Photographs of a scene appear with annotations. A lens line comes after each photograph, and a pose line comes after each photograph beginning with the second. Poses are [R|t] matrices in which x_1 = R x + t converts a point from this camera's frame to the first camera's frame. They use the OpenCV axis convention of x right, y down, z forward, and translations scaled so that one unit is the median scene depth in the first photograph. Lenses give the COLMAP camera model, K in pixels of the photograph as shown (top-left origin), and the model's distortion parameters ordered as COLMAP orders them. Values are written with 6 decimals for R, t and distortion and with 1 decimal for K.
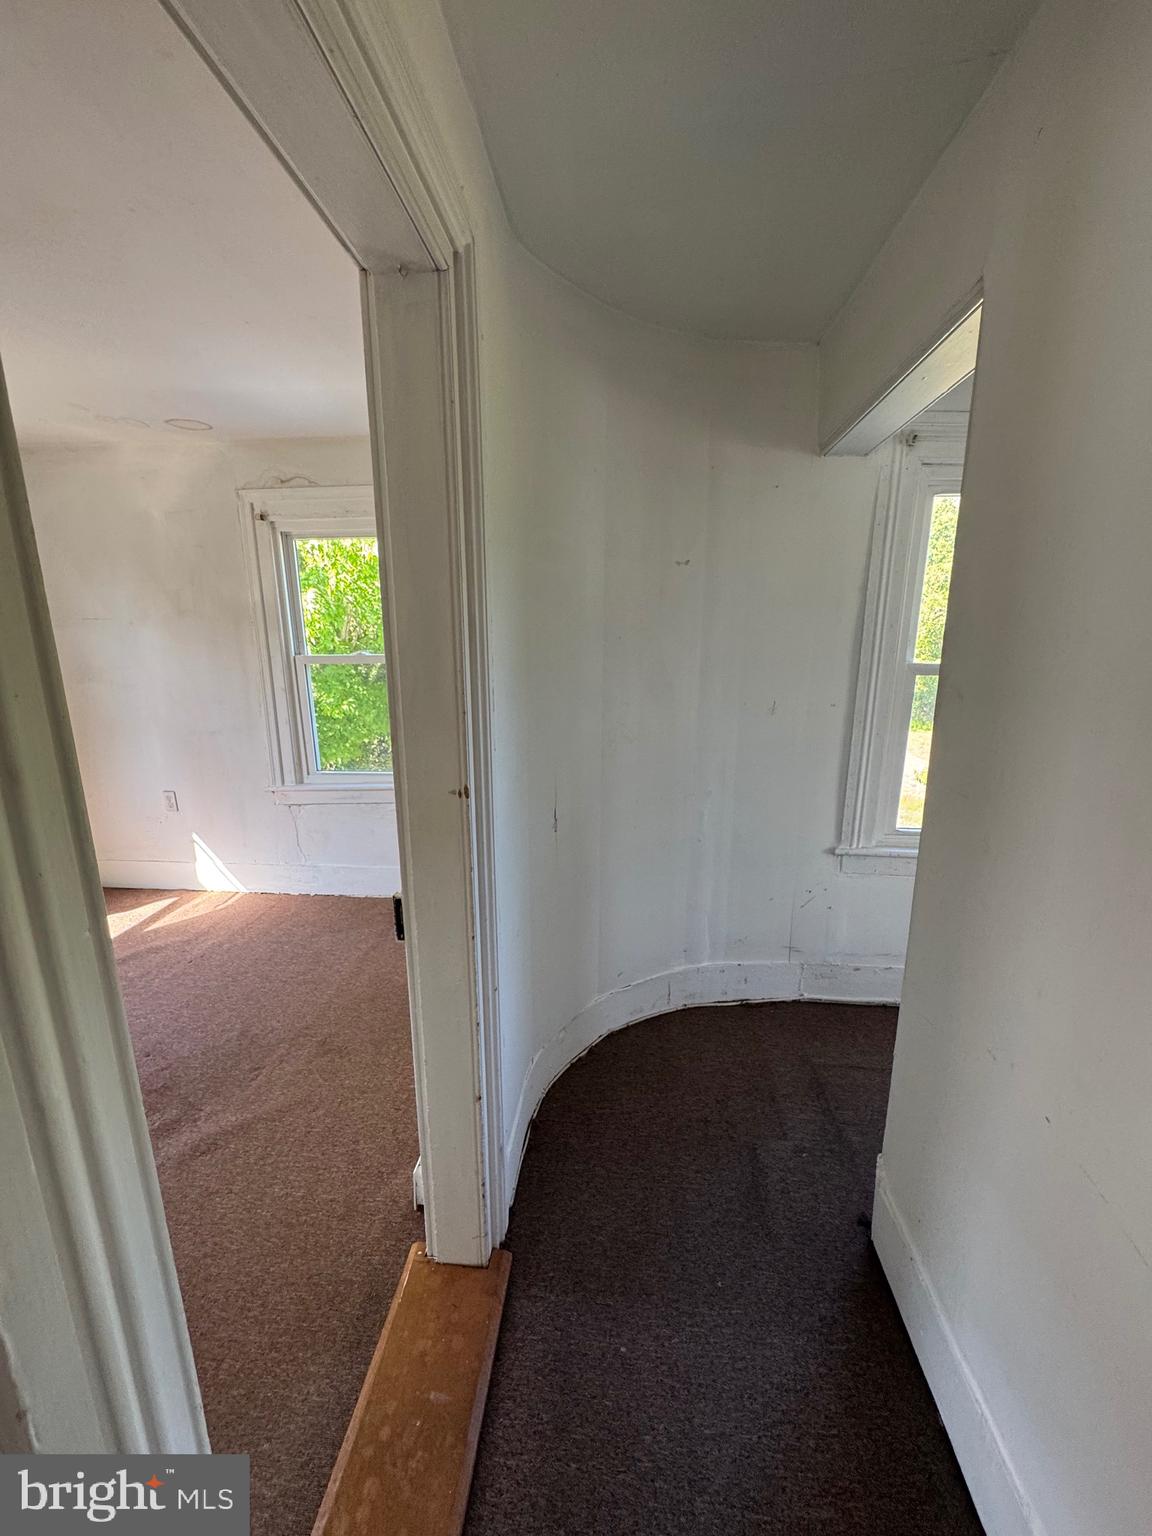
lens RADIAL K [[611.7, 0, 578.6], [0, 611.7, 771.4], [0, 0, 1]] dist [-0.006314, 0.000288]
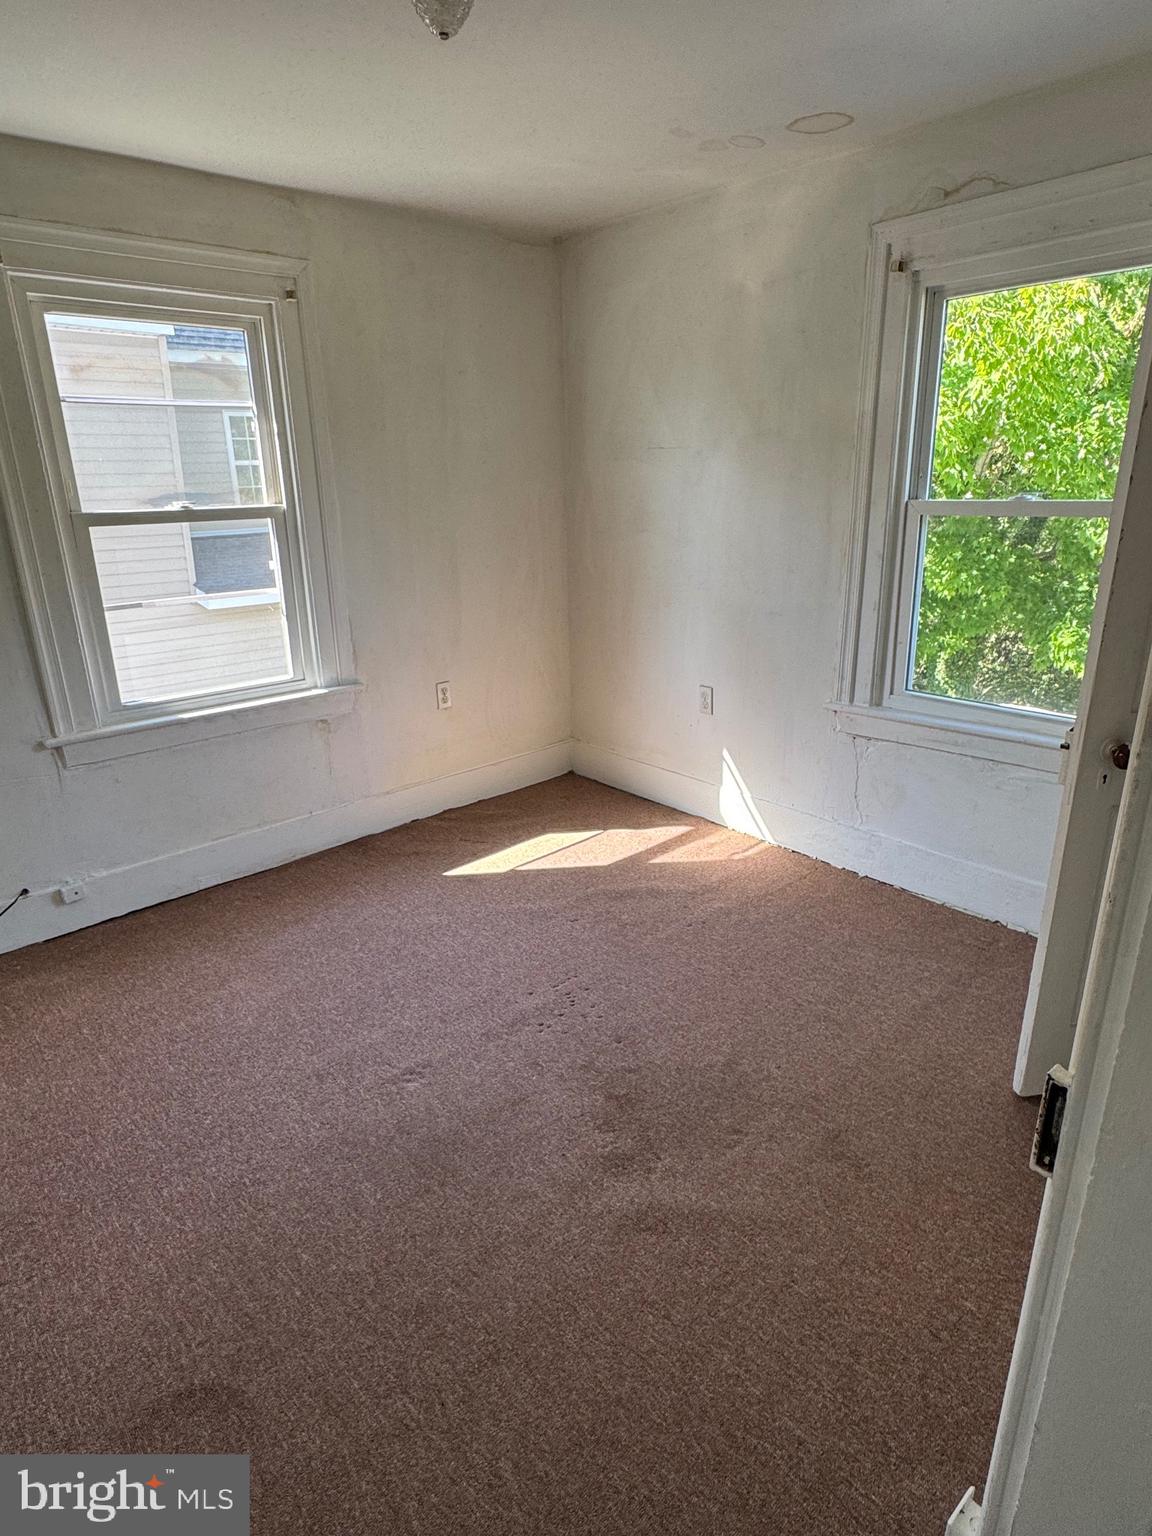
lens RADIAL K [[866.0, 0, 576.0], [0, 866.0, 768.0], [0, 0, 1]] dist [0.000544, 0.001886]
pose [[0.718733, 0.211081, -0.662471, -0.070840], [-0.135166, 0.977044, 0.164668, -0.024630], [0.682021, -0.028809, 0.730765, 0.127218]]
